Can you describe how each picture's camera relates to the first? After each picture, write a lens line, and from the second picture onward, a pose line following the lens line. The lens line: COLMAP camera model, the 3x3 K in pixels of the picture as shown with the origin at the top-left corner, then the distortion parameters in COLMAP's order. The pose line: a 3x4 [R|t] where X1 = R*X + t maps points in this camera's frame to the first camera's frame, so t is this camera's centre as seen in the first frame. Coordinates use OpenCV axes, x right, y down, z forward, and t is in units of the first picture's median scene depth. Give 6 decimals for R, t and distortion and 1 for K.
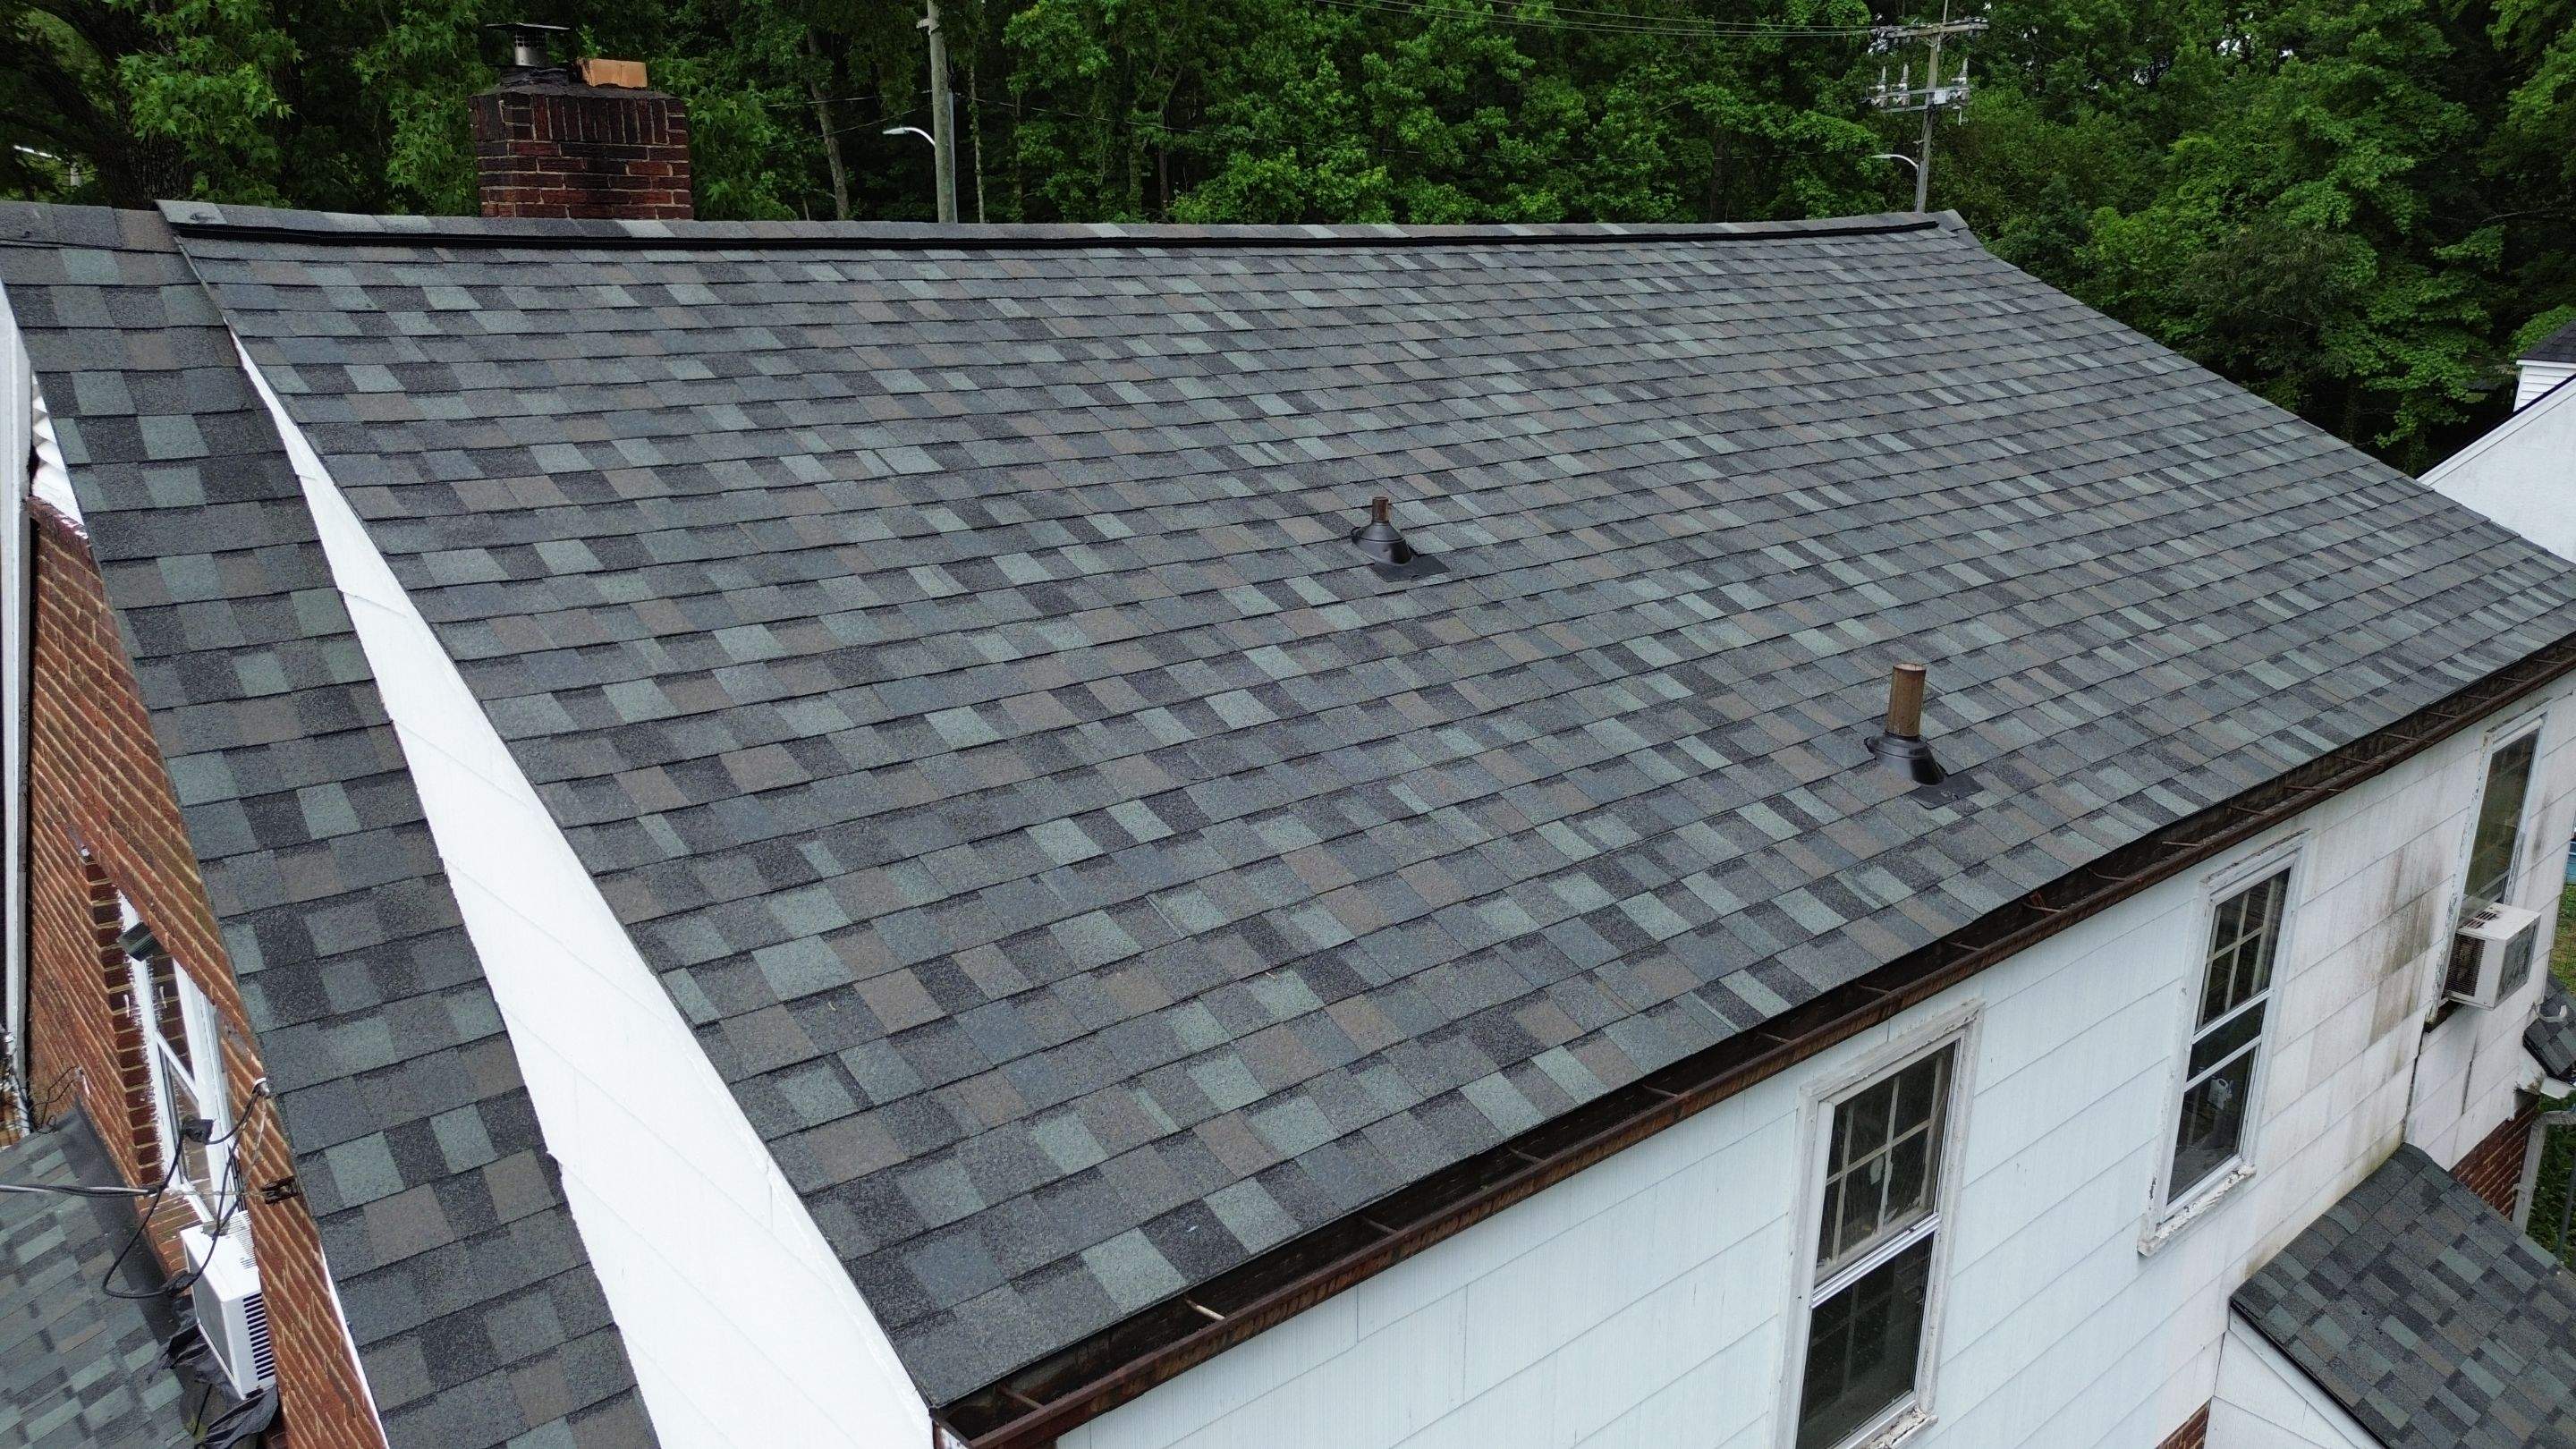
lens RADIAL K [[1826.1, 0, 1288.0], [0, 1826.1, 724.5], [0, 0, 1]] dist [0.066373, -0.055122]
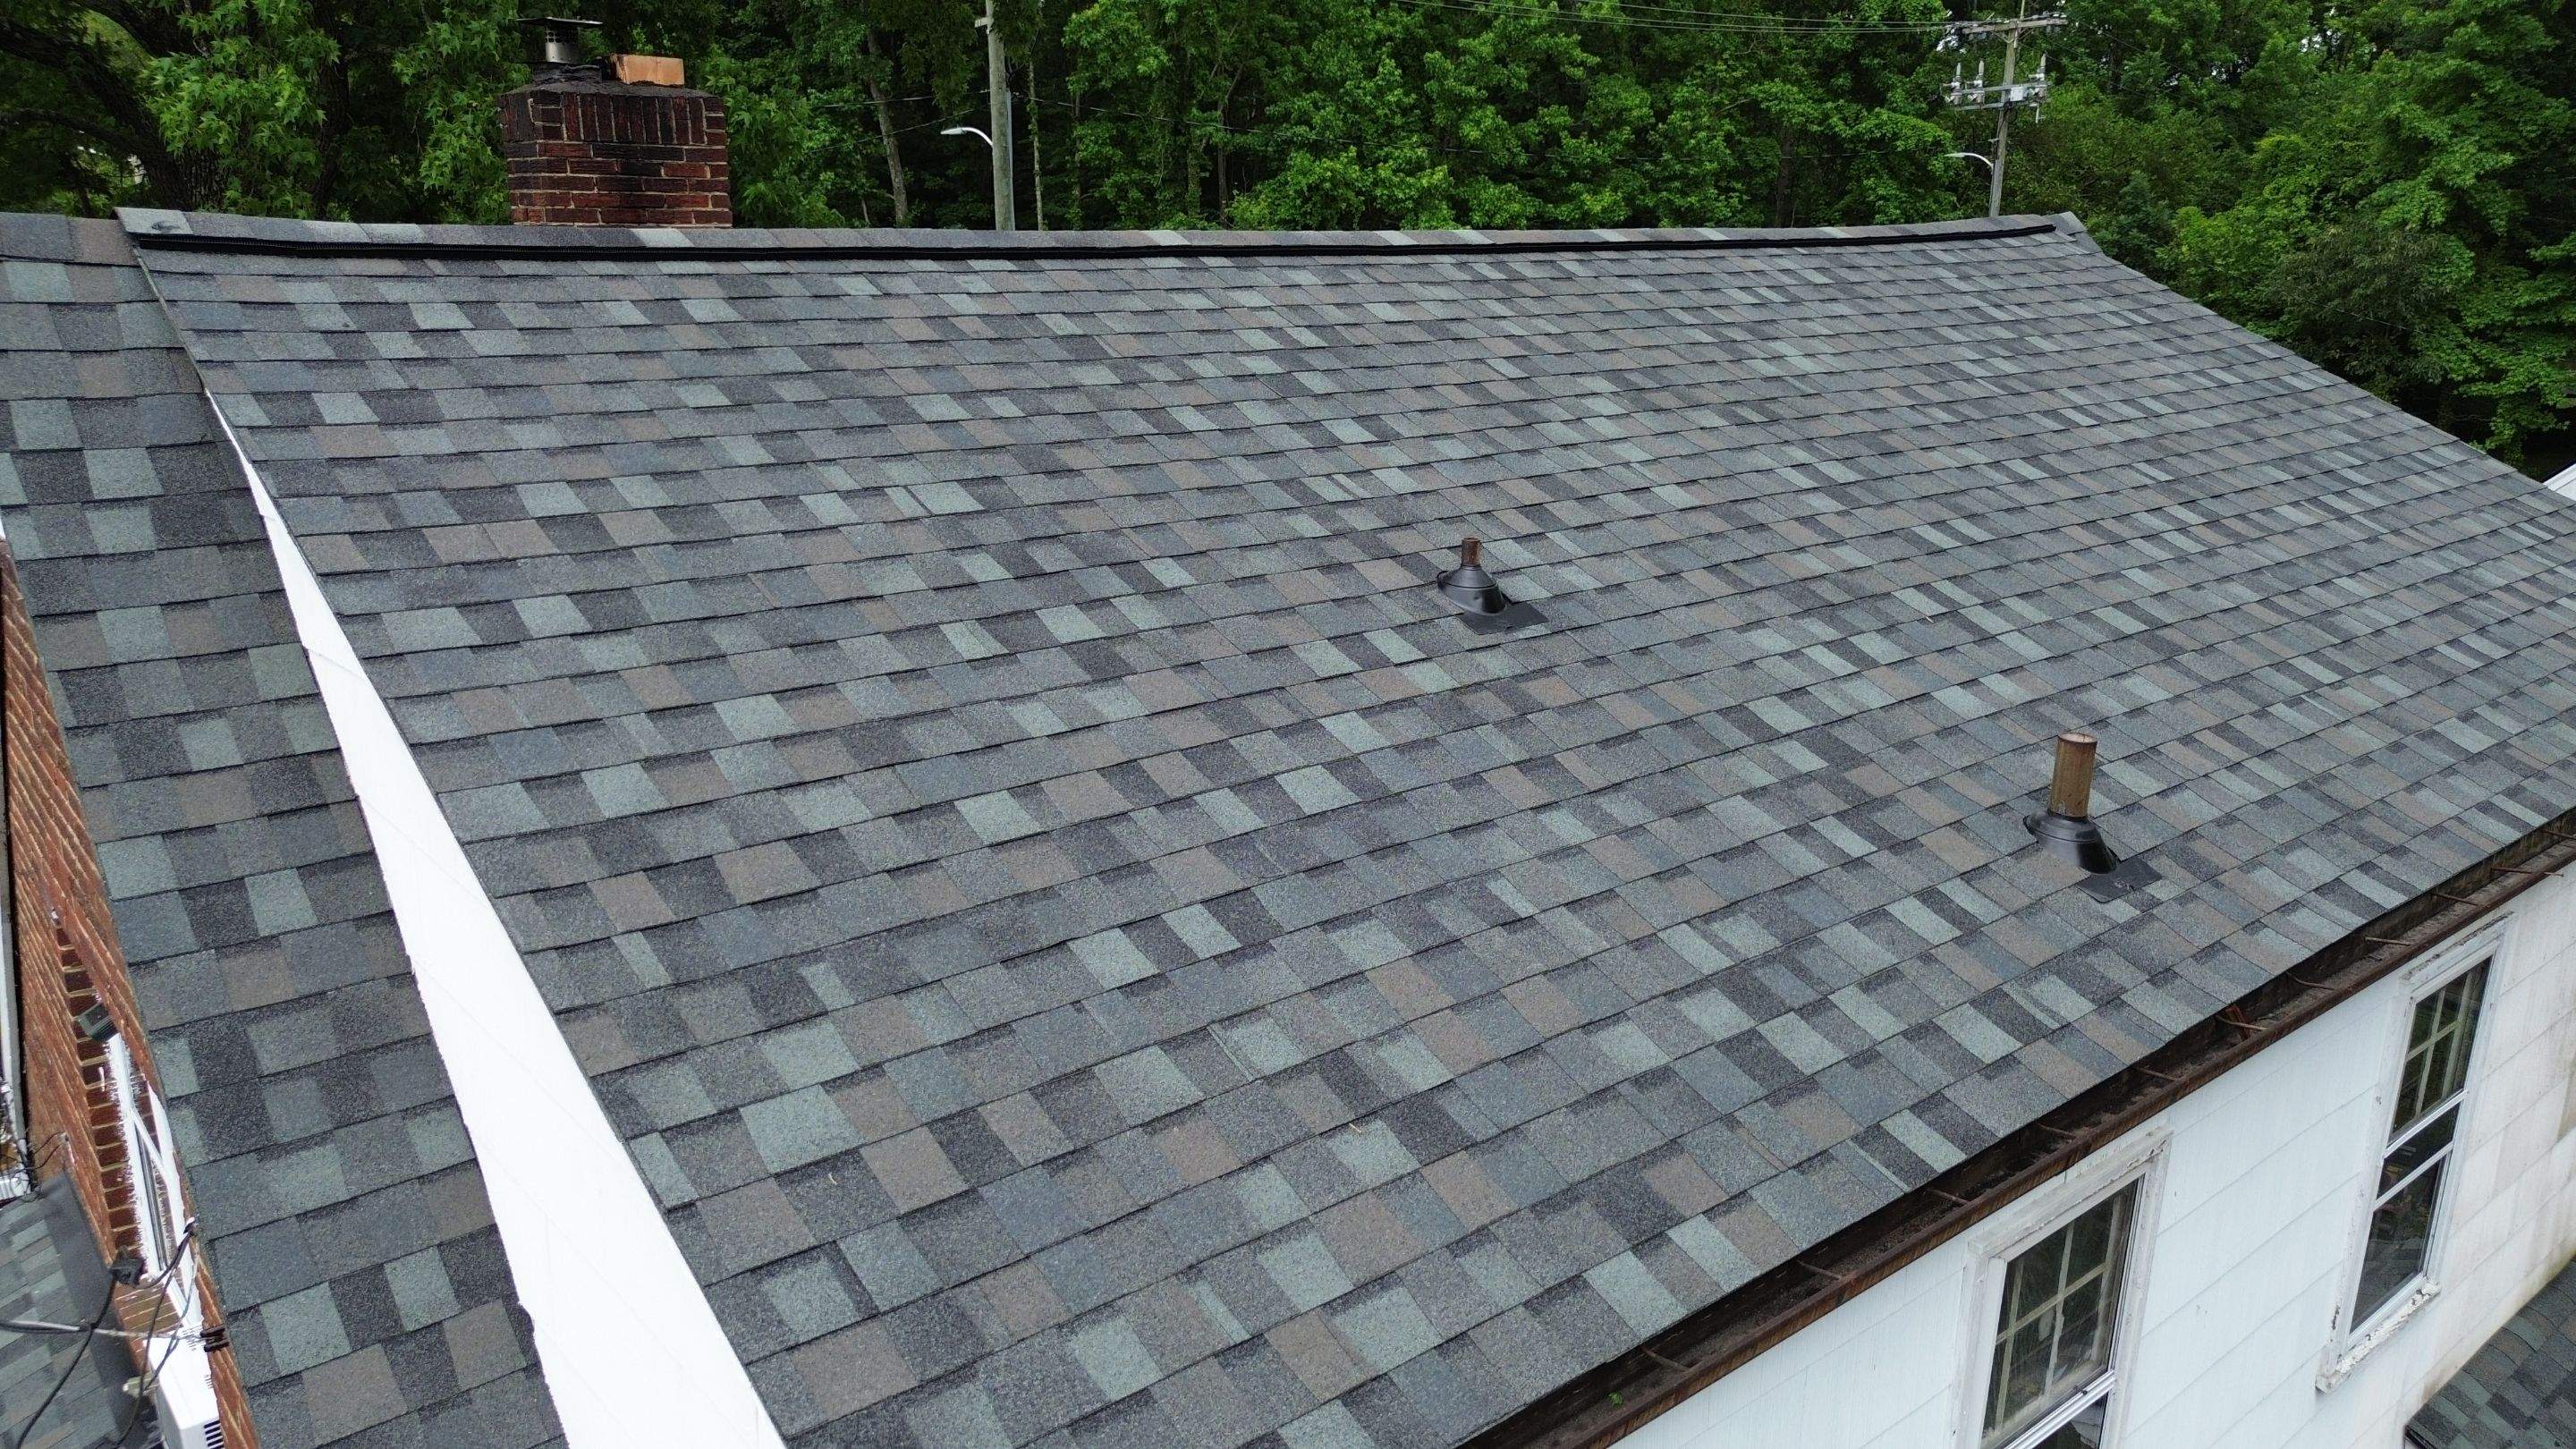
lens RADIAL K [[1826.1, 0, 1288.0], [0, 1826.1, 724.5], [0, 0, 1]] dist [0.066373, -0.055122]
pose [[0.999543, 0.008076, -0.029127, -0.012633], [-0.008072, 0.999967, 0.000245, -0.034974], [0.029128, -0.000010, 0.999576, 0.111546]]
